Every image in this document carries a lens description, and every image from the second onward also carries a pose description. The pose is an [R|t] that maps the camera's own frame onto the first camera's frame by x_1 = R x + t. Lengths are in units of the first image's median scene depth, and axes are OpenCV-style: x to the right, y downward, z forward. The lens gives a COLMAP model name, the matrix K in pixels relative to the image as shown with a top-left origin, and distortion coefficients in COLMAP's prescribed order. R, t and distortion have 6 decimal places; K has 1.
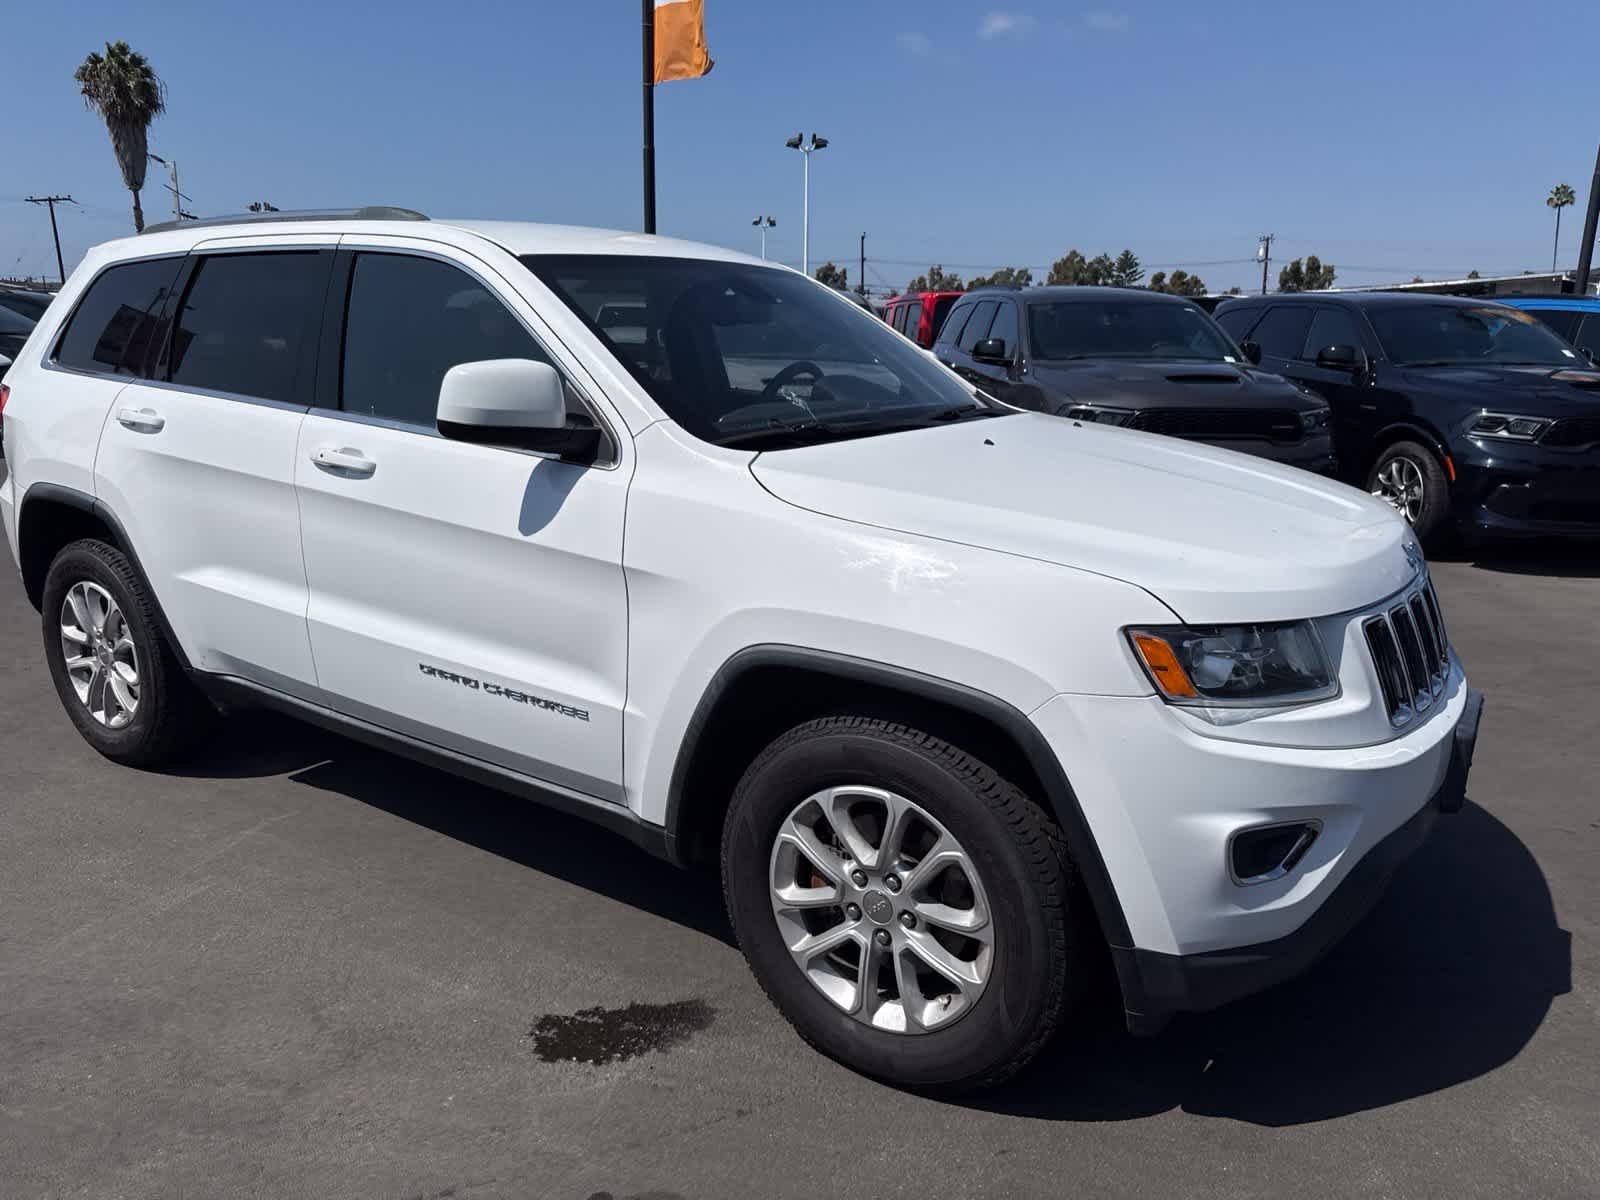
lens RADIAL K [[1144.8, 0, 810.6], [0, 1144.8, 603.1], [0, 0, 1]] dist [0.022418, -0.021385]
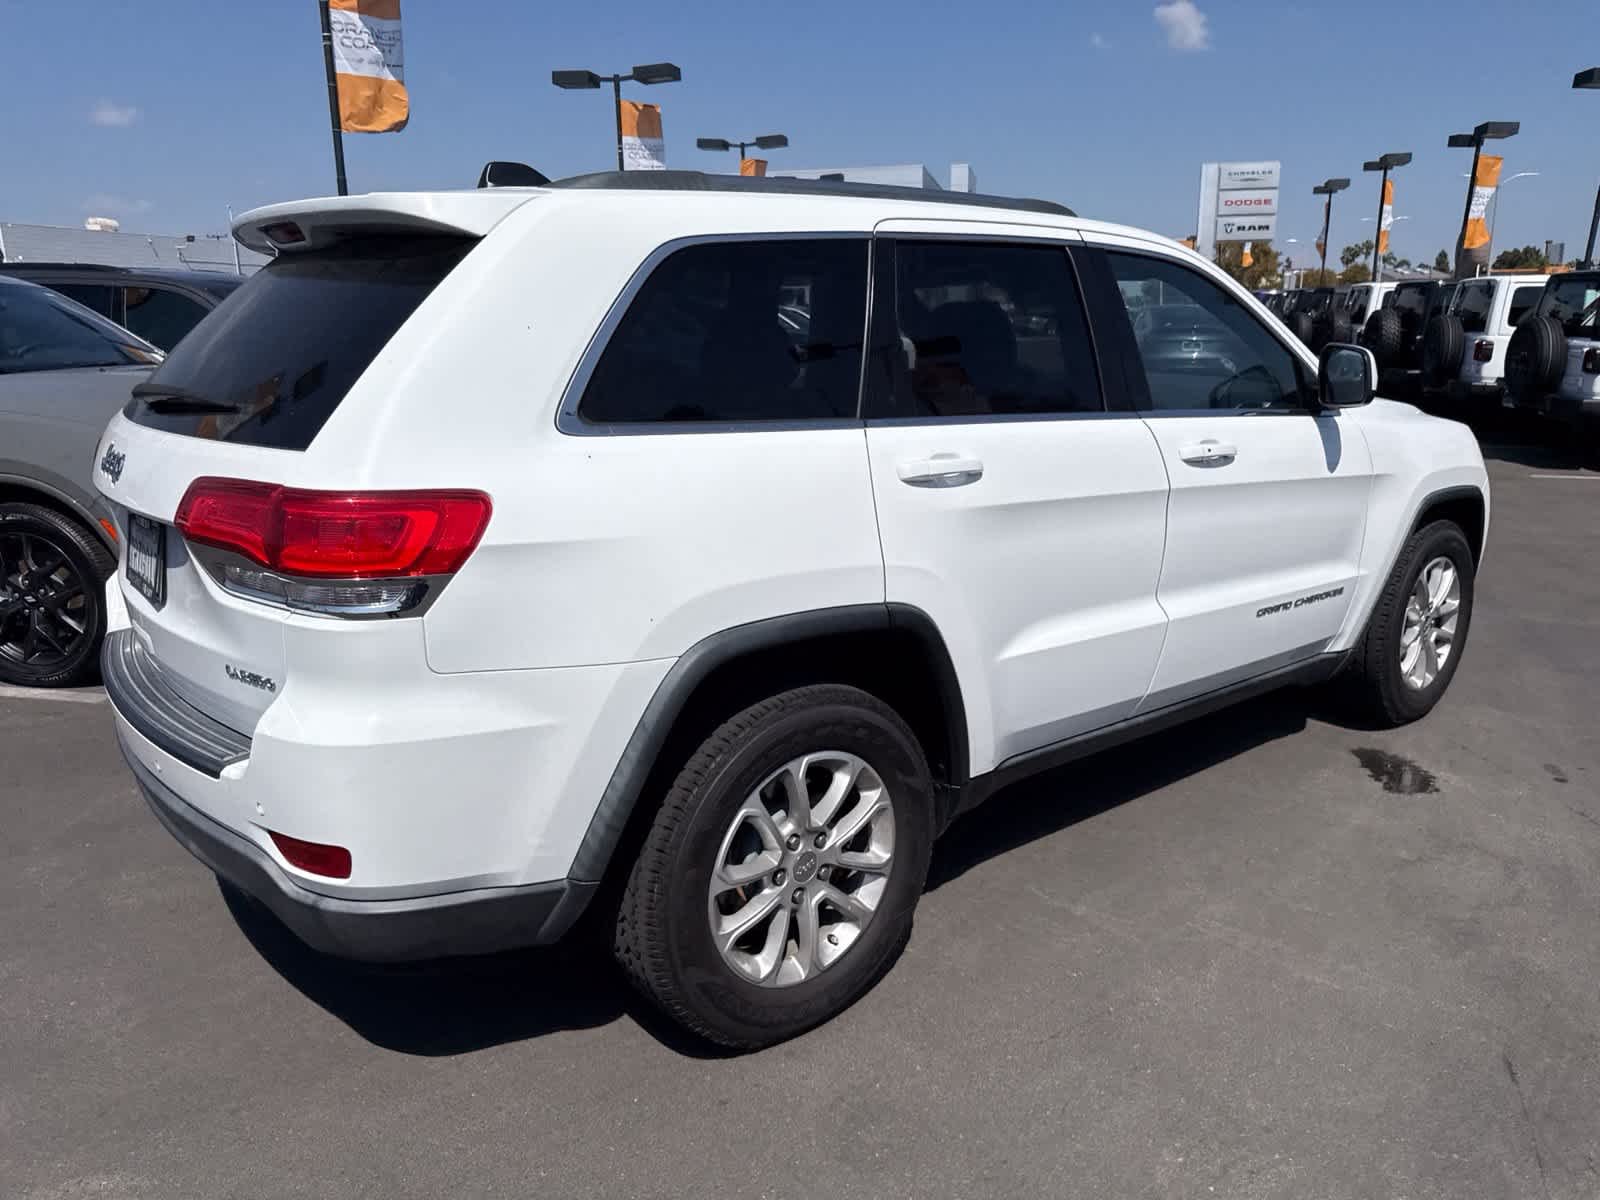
lens RADIAL K [[1144.8, 0, 812.0], [0, 1144.8, 598.6], [0, 0, 1]] dist [0.022418, -0.021385]
pose [[0.292948, -0.248410, 0.923295, -1.719357], [0.237494, 0.954301, 0.181399, -0.309560], [-0.926163, 0.166137, 0.338557, 1.128384]]
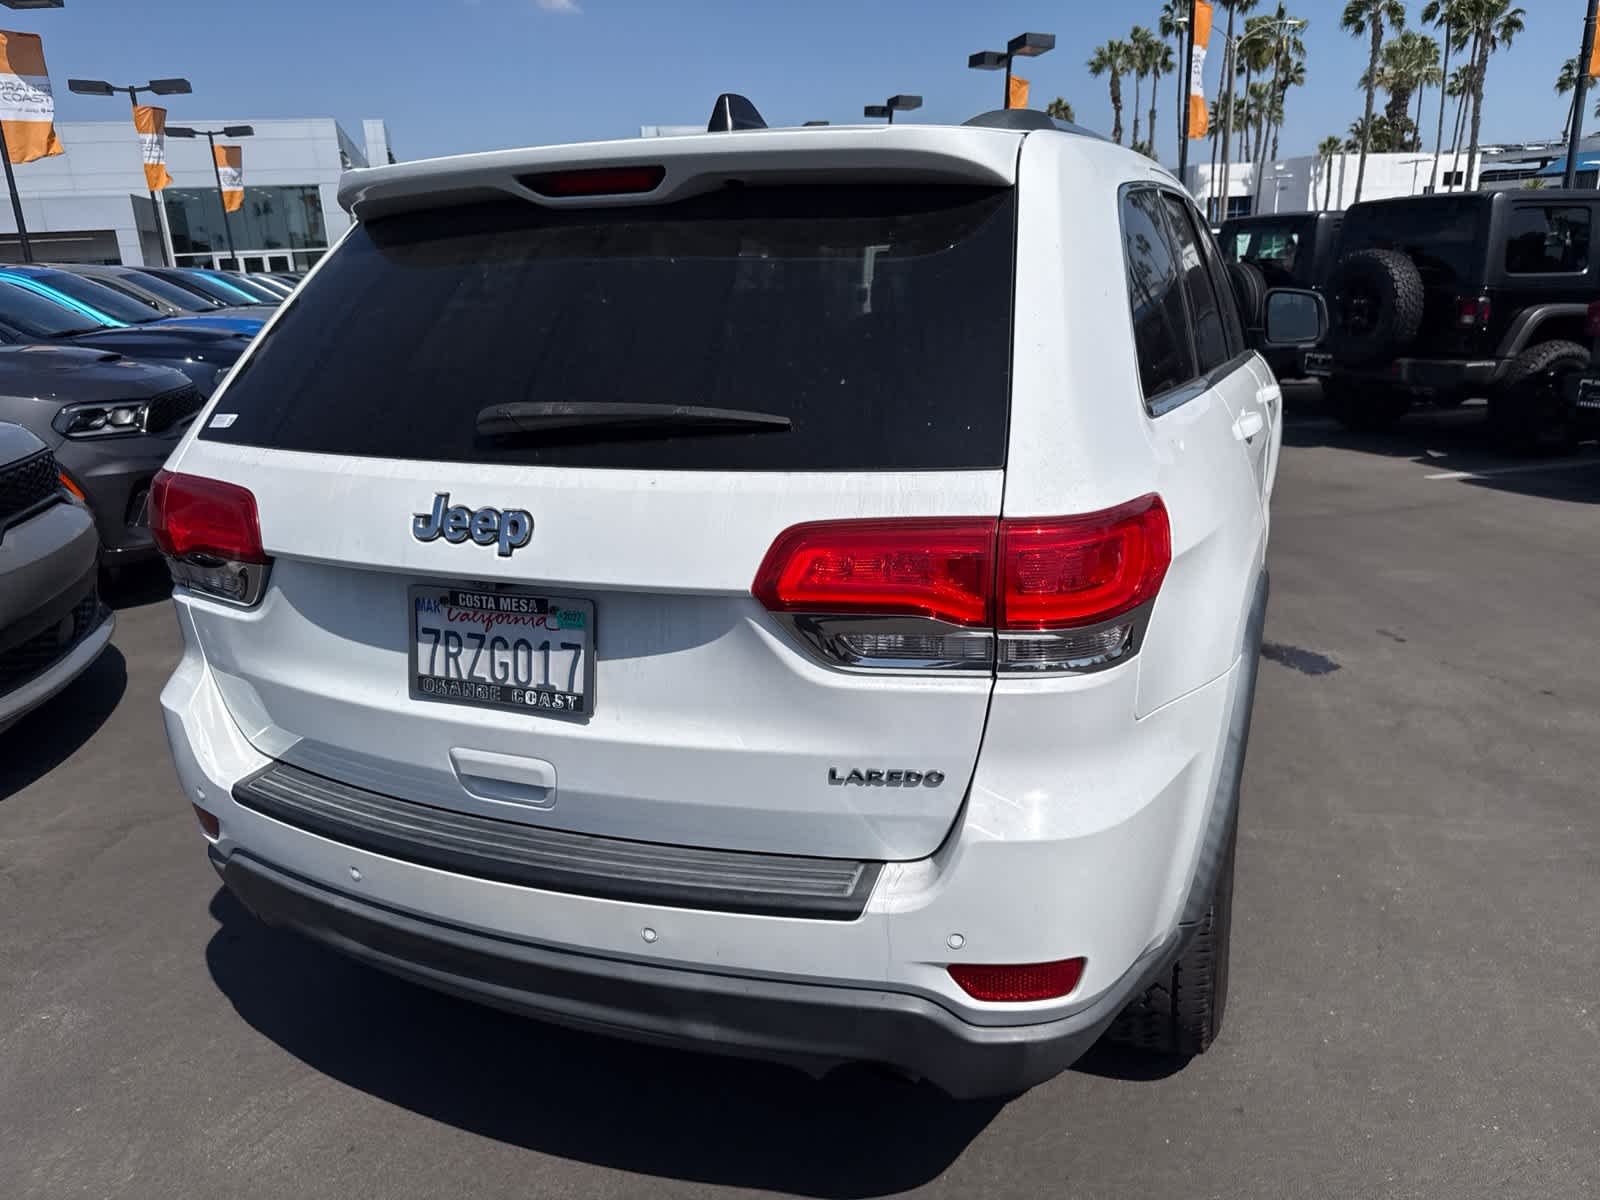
lens RADIAL K [[1144.8, 0, 809.5], [0, 1144.8, 604.7], [0, 0, 1]] dist [0.022418, -0.021385]
pose [[-0.184817, -0.288989, 0.939323, -1.643068], [0.266357, 0.905286, 0.330925, -0.489870], [-0.945990, 0.311356, -0.090338, 1.808114]]
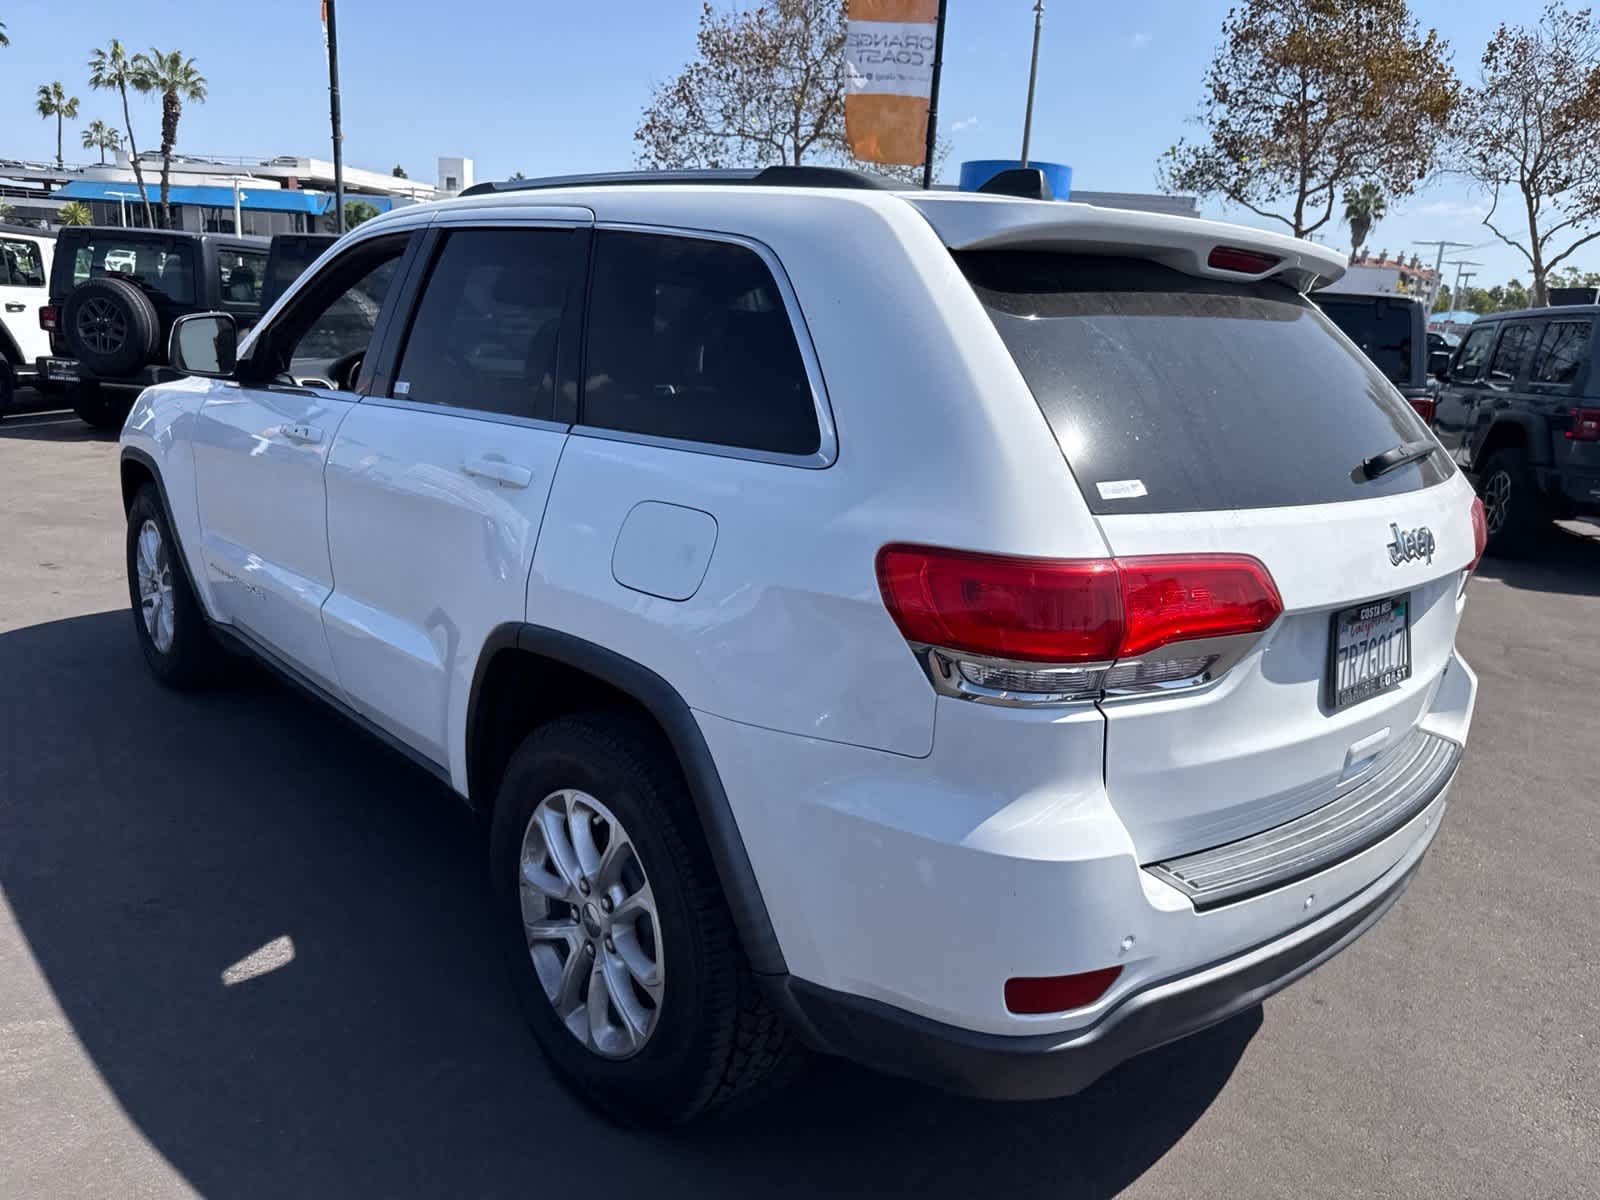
lens RADIAL K [[1144.8, 0, 797.6], [0, 1144.8, 604.5], [0, 0, 1]] dist [0.022418, -0.021385]
pose [[-0.961271, -0.137365, 0.238933, -0.837573], [-0.007988, 0.880462, 0.474050, -0.690649], [-0.275490, 0.453781, -0.847460, 2.661535]]
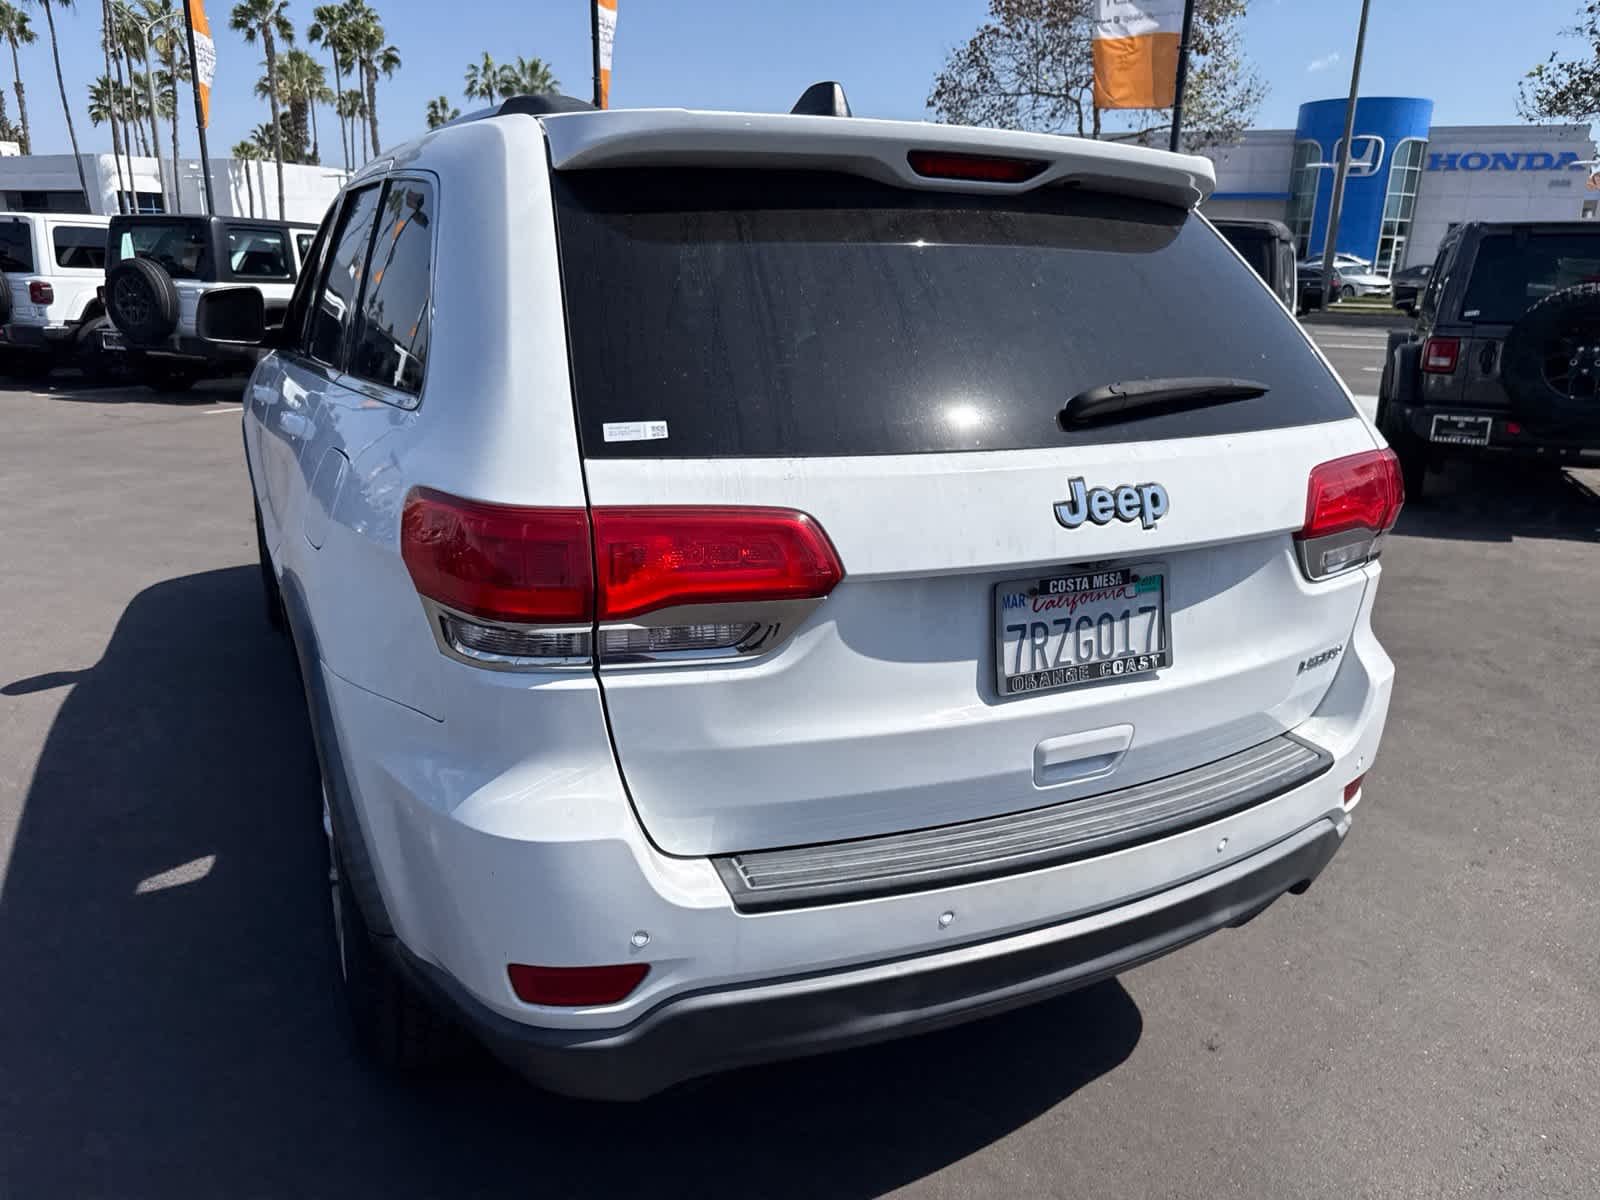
lens RADIAL K [[1144.8, 0, 800.6], [0, 1144.8, 609.3], [0, 0, 1]] dist [0.022418, -0.021385]
pose [[-0.858533, -0.179594, 0.480278, -1.195573], [0.090212, 0.869142, 0.486266, -0.637750], [-0.504761, 0.460802, -0.729985, 2.459183]]
